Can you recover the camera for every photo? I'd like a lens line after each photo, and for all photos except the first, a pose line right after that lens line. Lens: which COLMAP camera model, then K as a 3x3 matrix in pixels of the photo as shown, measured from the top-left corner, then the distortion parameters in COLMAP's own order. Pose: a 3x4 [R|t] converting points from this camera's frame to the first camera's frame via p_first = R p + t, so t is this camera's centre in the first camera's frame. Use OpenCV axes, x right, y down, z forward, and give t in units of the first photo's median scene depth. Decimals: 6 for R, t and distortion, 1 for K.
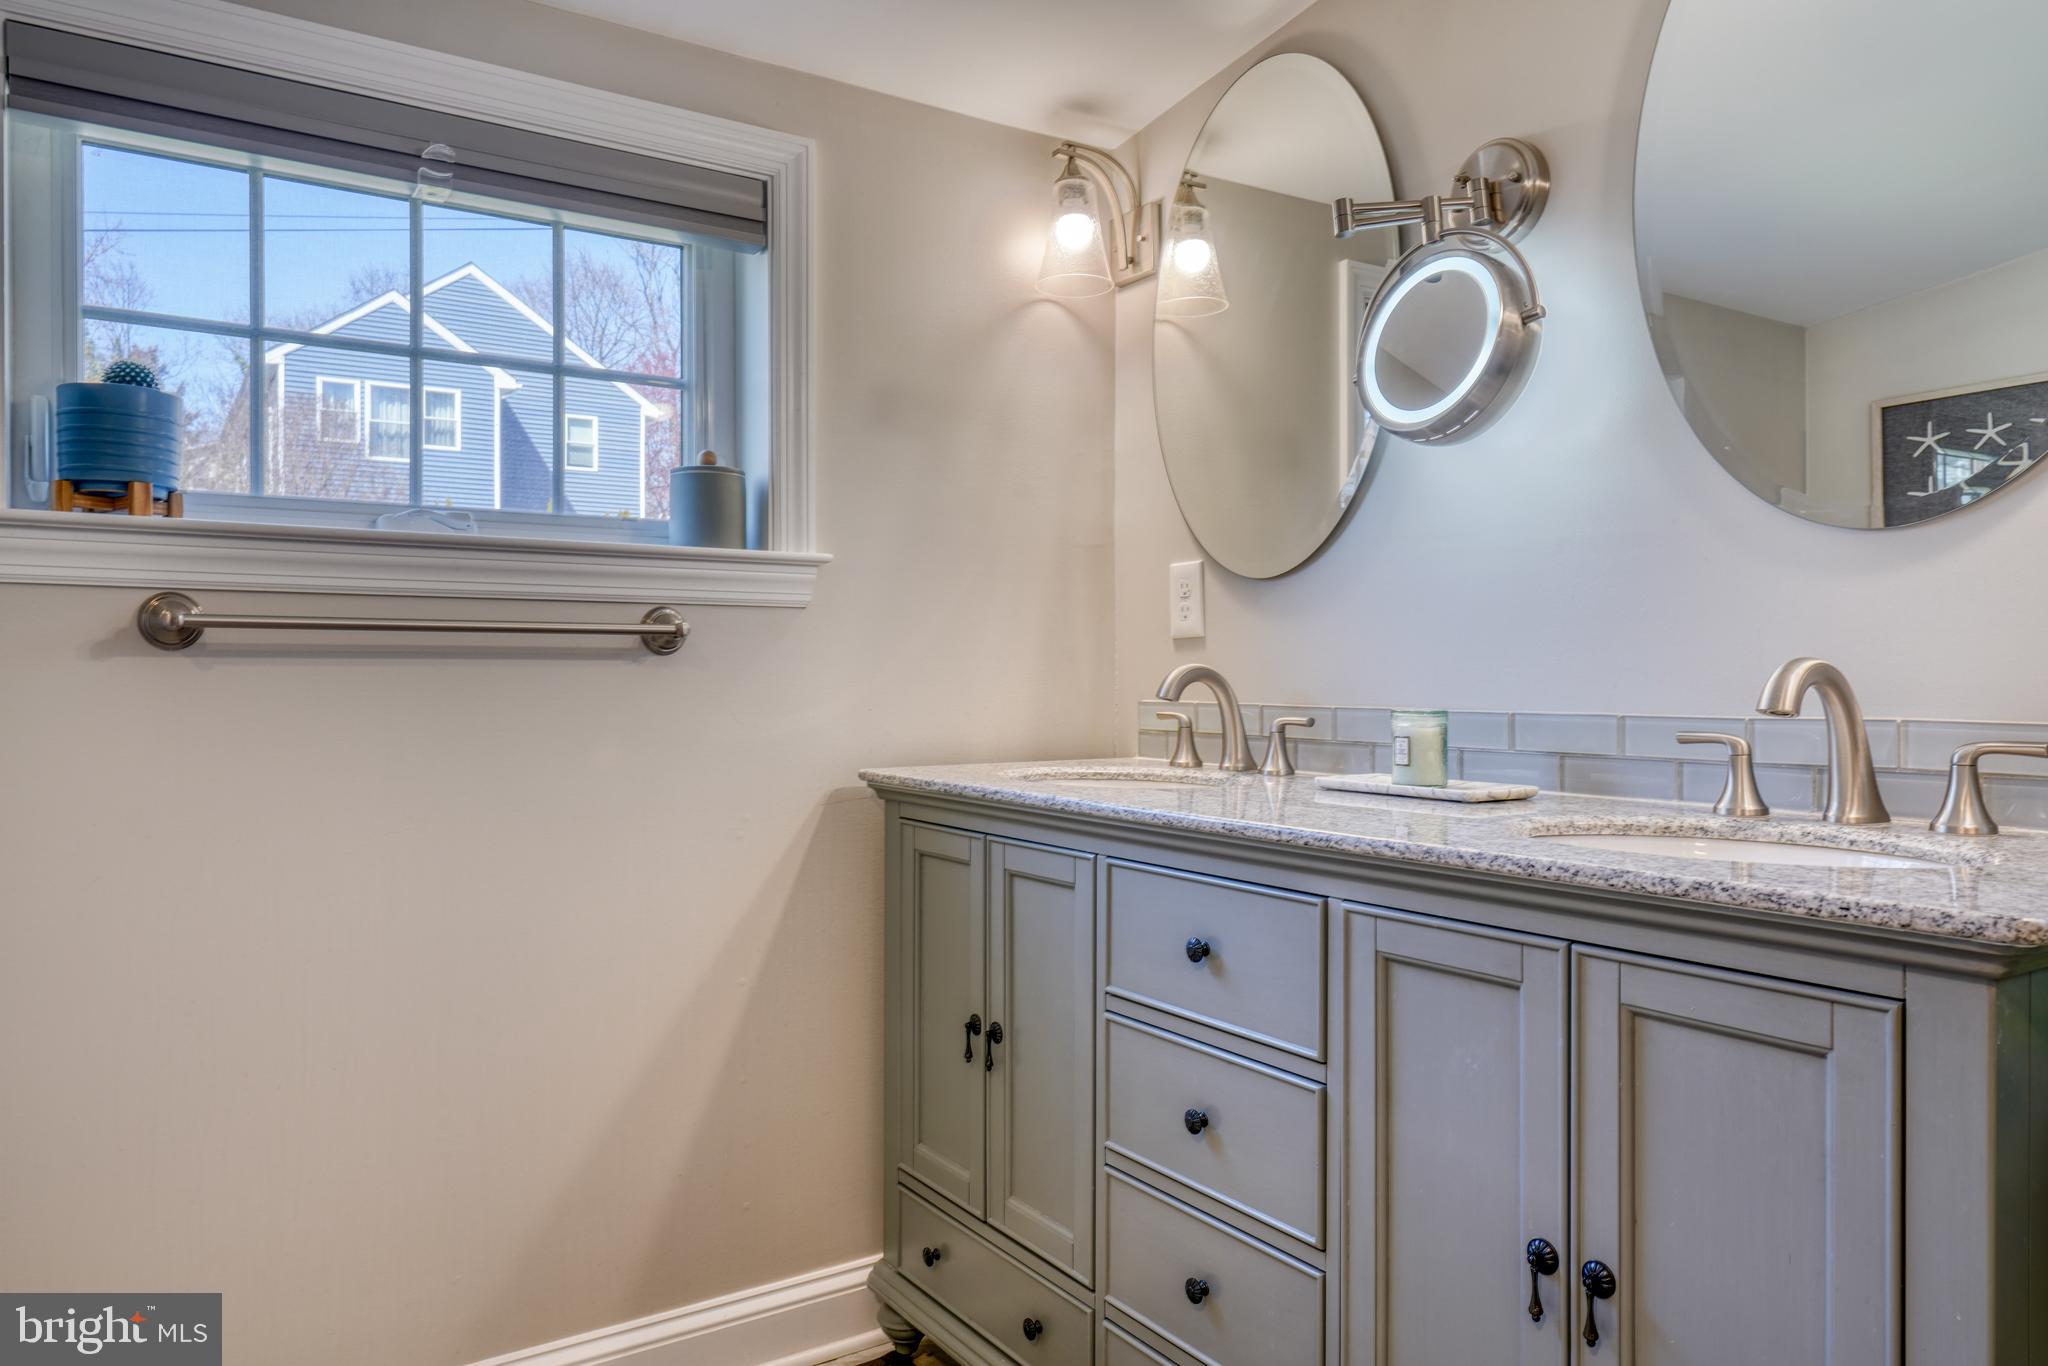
lens RADIAL K [[1386.5, 0, 1027.3], [0, 1386.5, 686.1], [0, 0, 1]] dist [-0.006807, 0.003841]
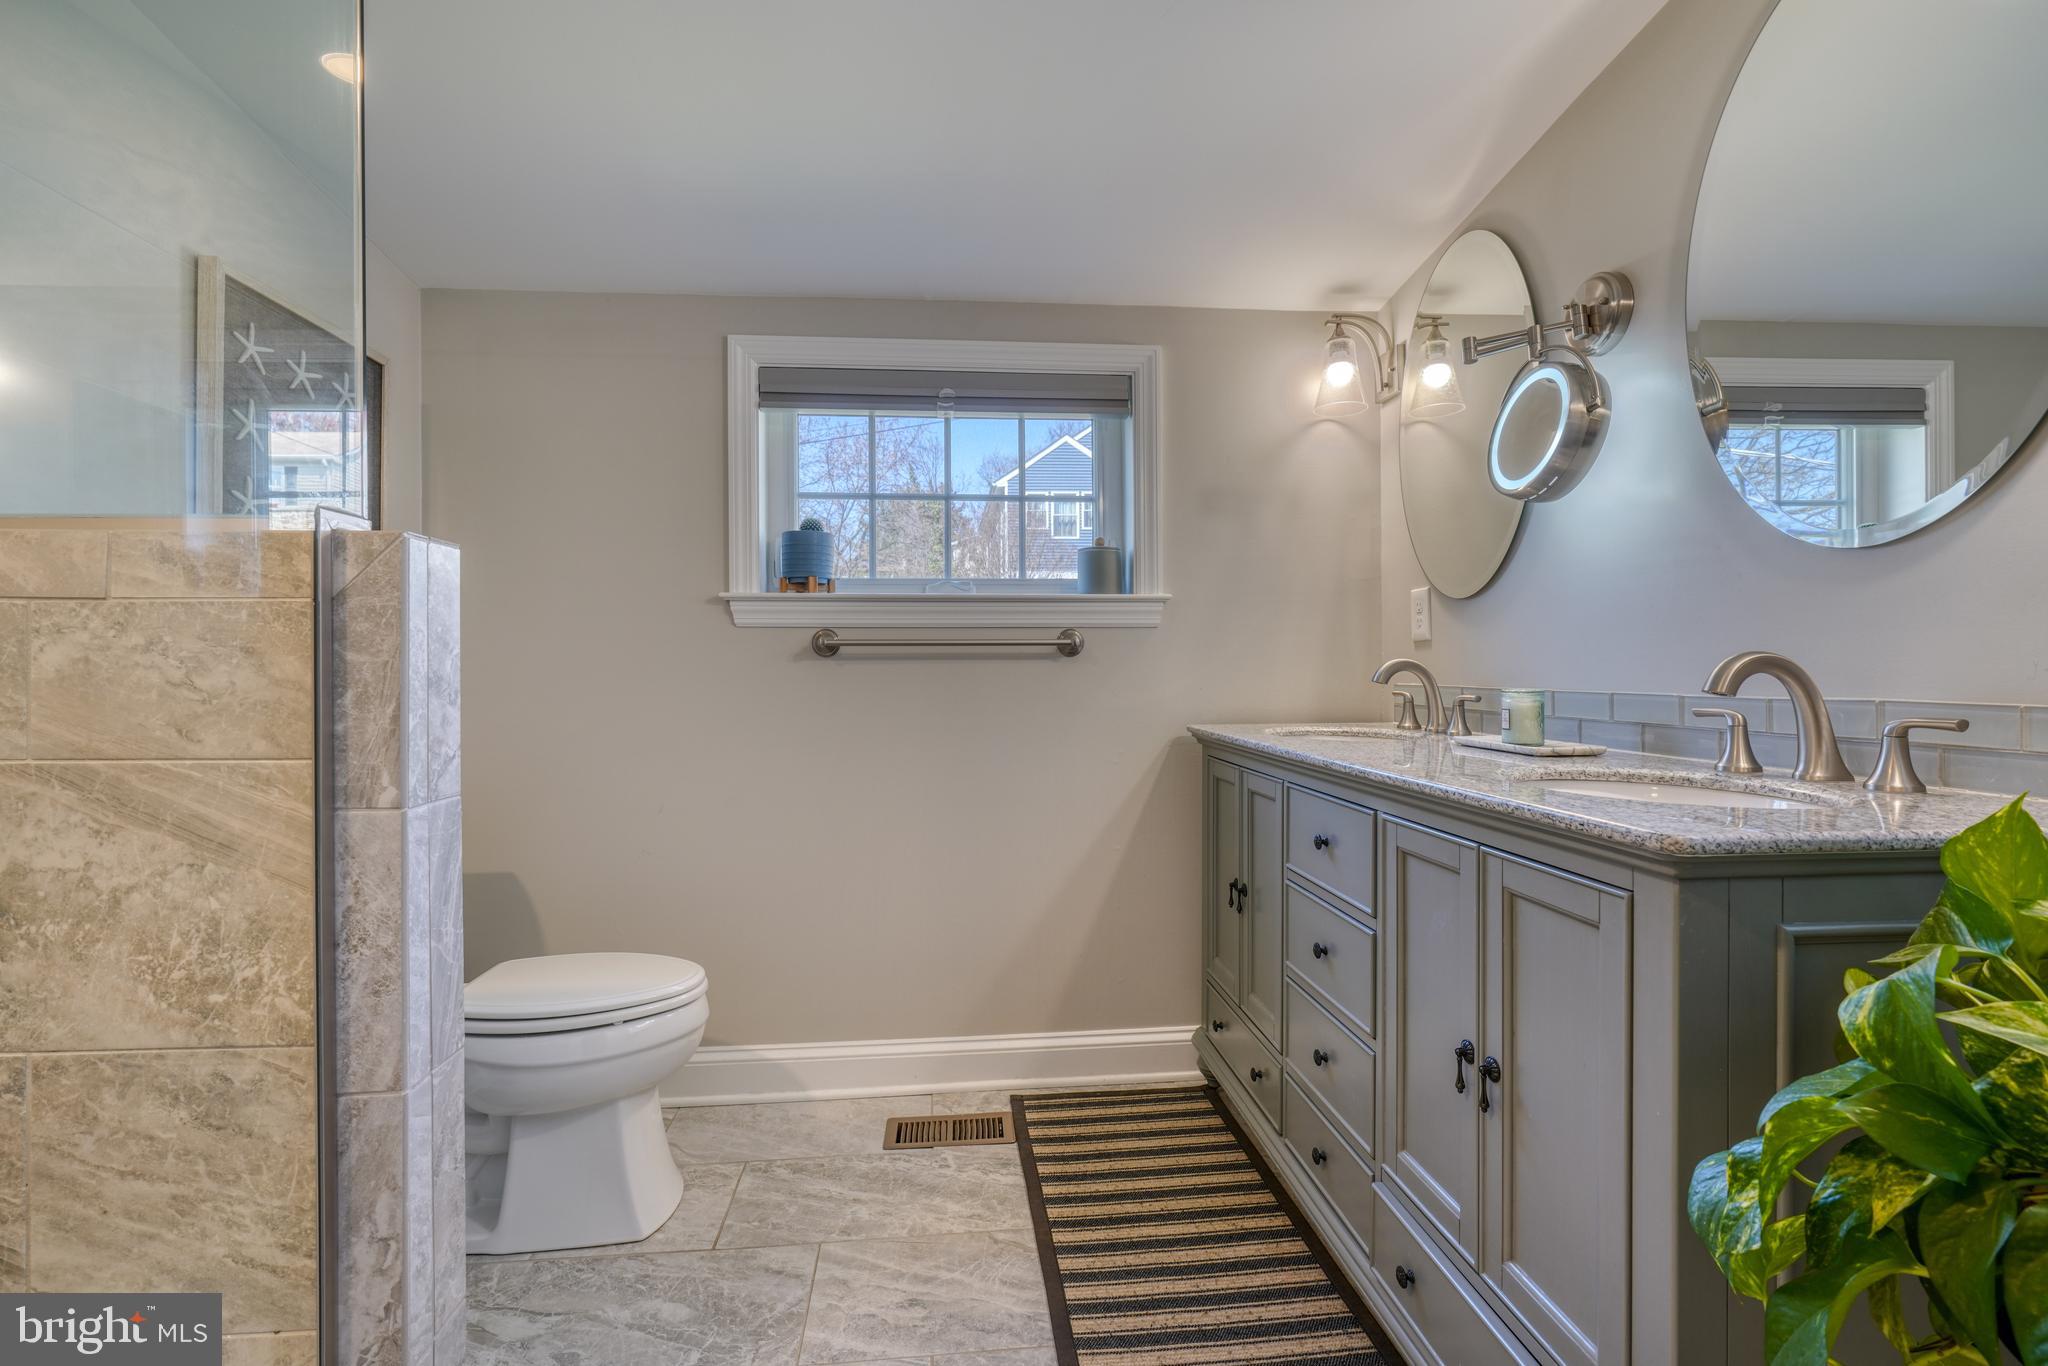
lens RADIAL K [[946.7, 0, 1026.2], [0, 946.7, 673.4], [0, 0, 1]] dist [-0.014059, 0.005734]
pose [[0.878618, -0.002629, -0.477519, 0.292962], [0.002016, 0.999996, -0.001797, 0.000531], [0.477522, 0.000616, 0.878620, -0.087012]]
